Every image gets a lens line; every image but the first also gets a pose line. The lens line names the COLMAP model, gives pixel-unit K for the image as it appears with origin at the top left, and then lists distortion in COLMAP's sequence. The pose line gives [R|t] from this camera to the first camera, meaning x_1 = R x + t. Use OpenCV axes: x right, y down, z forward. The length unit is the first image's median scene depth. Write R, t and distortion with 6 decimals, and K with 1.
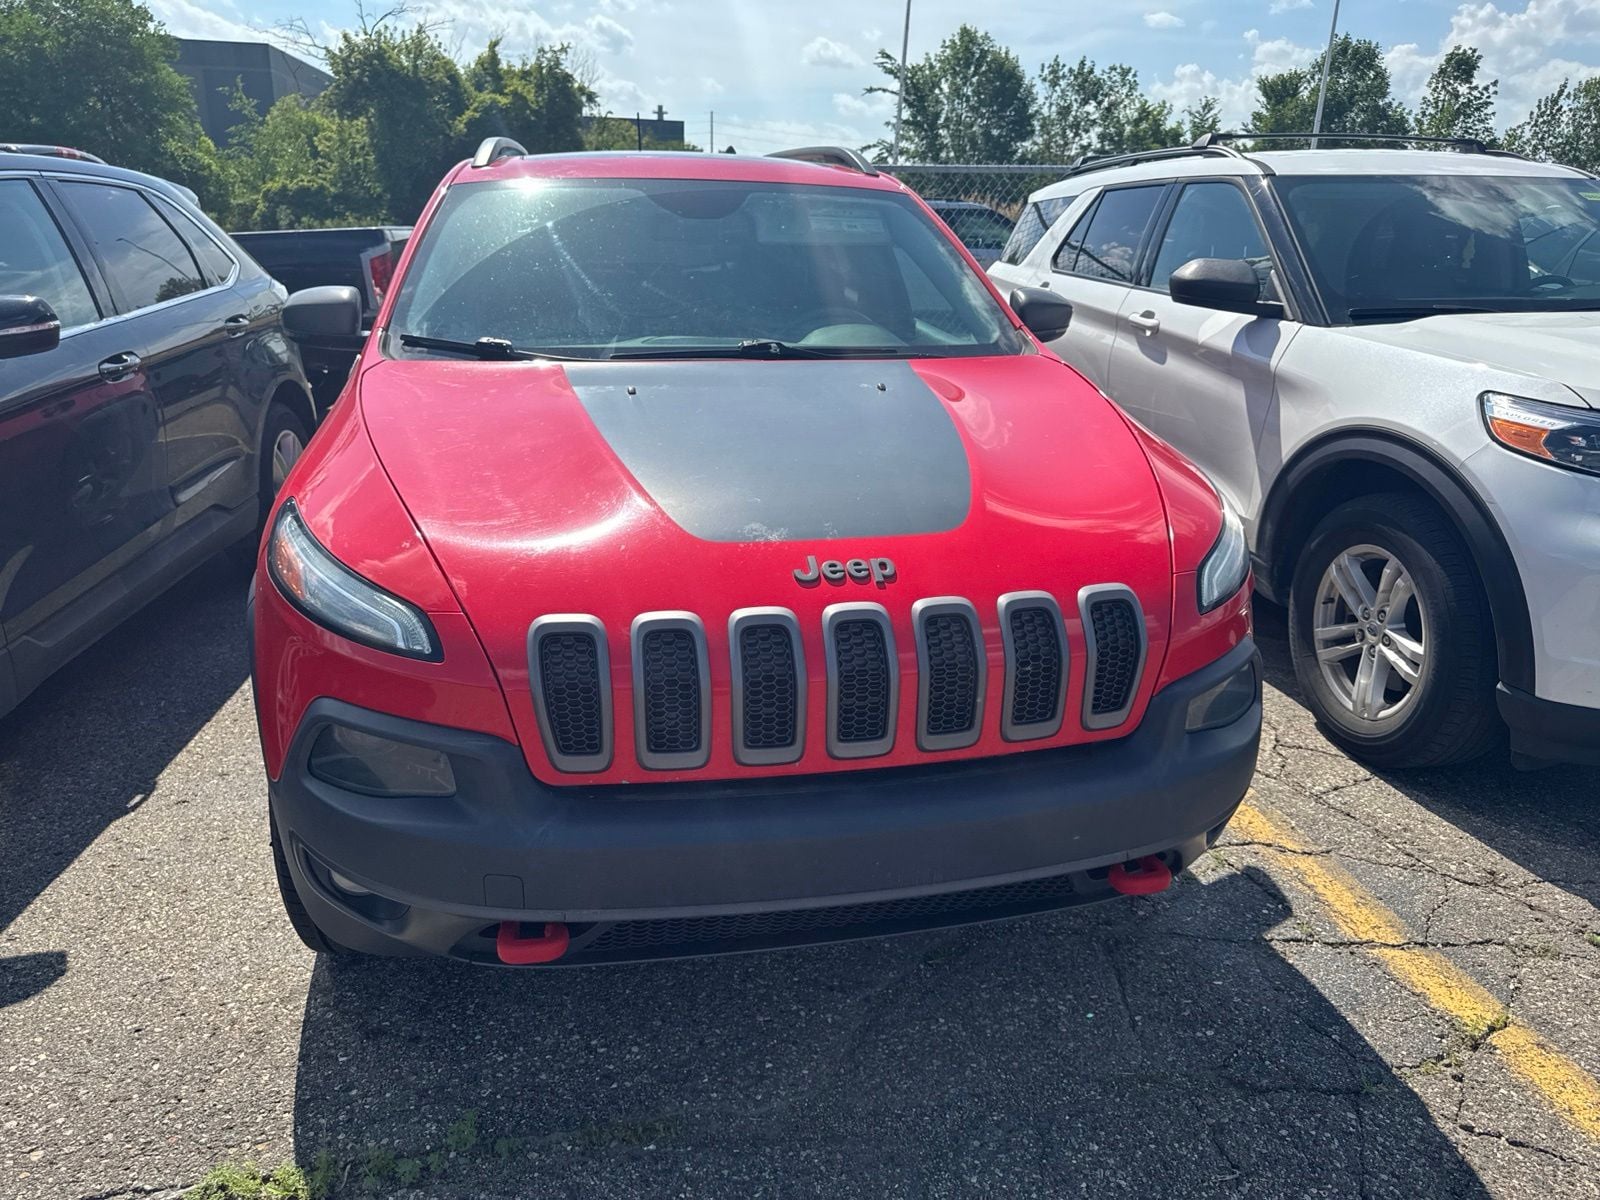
lens RADIAL K [[1140.8, 0, 807.6], [0, 1140.8, 599.3], [0, 0, 1]] dist [0.005360, -0.009614]
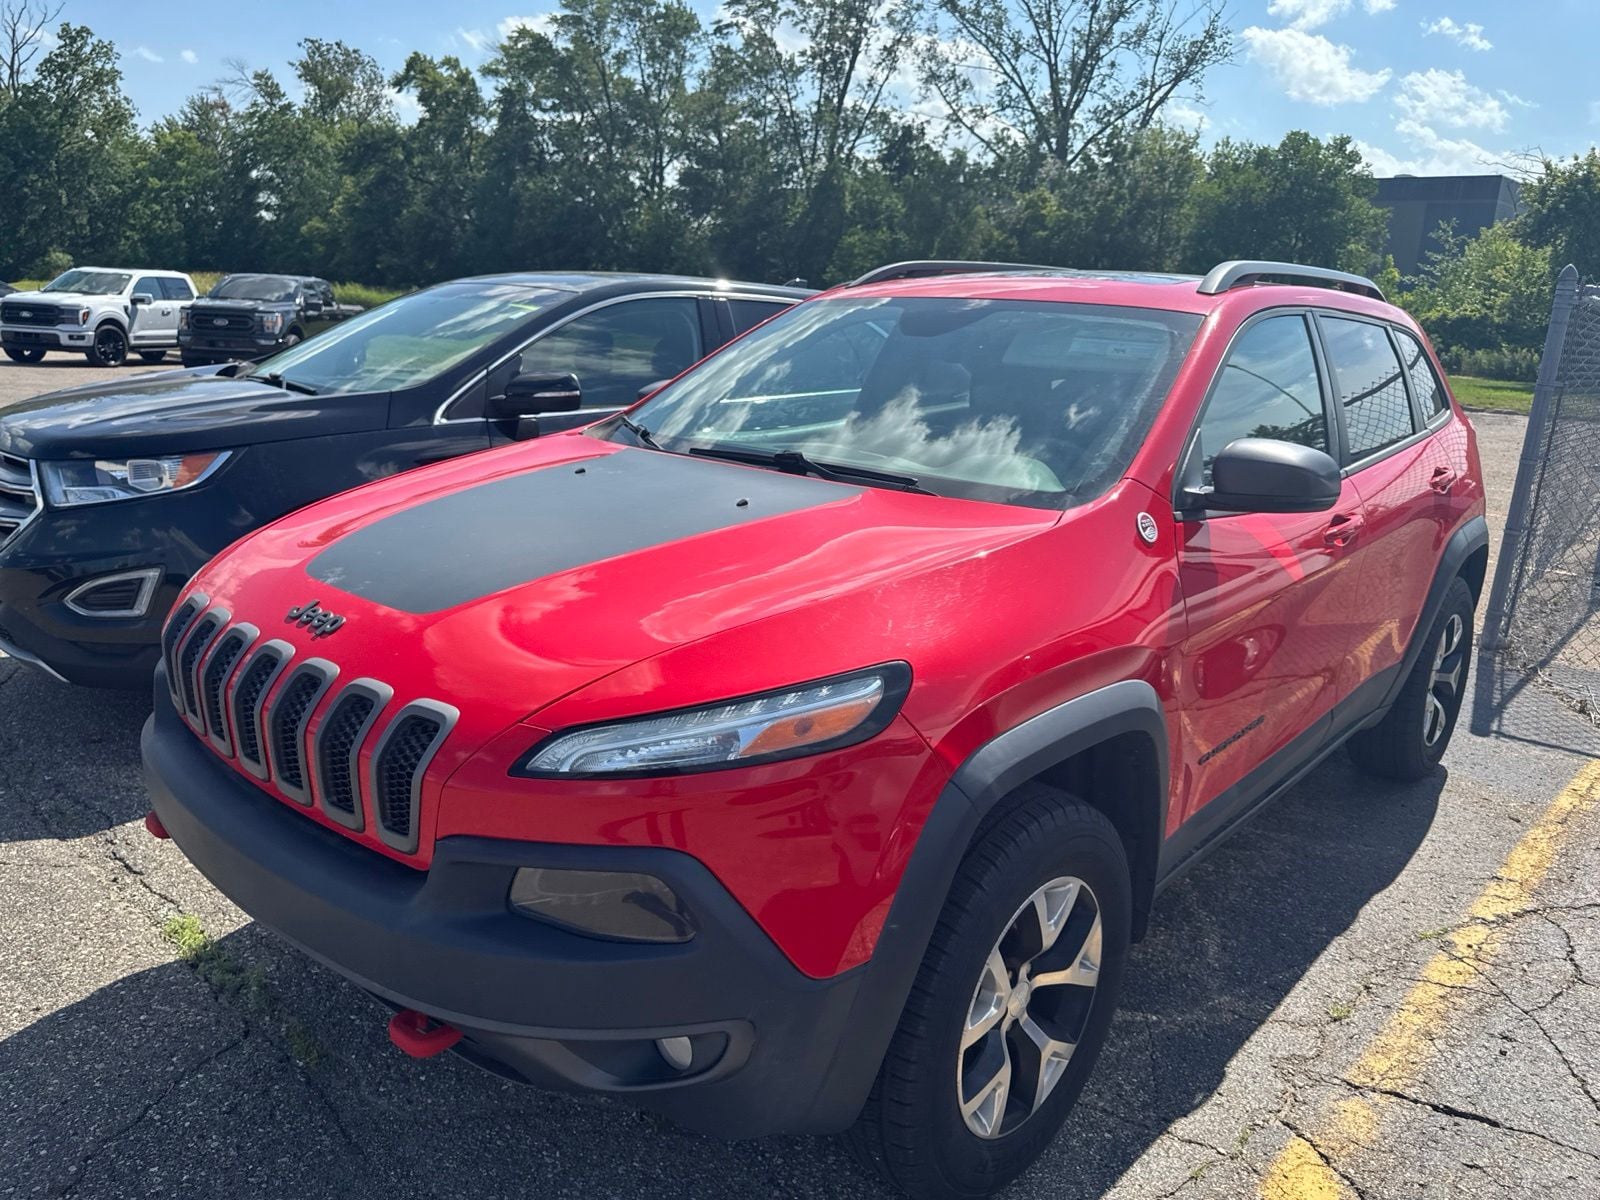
lens RADIAL K [[1140.8, 0, 799.4], [0, 1140.8, 597.1], [0, 0, 1]] dist [0.005360, -0.009614]
pose [[0.591951, 0.207958, -0.778683, 0.848310], [-0.288230, 0.956868, 0.036434, -0.158503], [0.752673, 0.202872, 0.626359, 0.453281]]
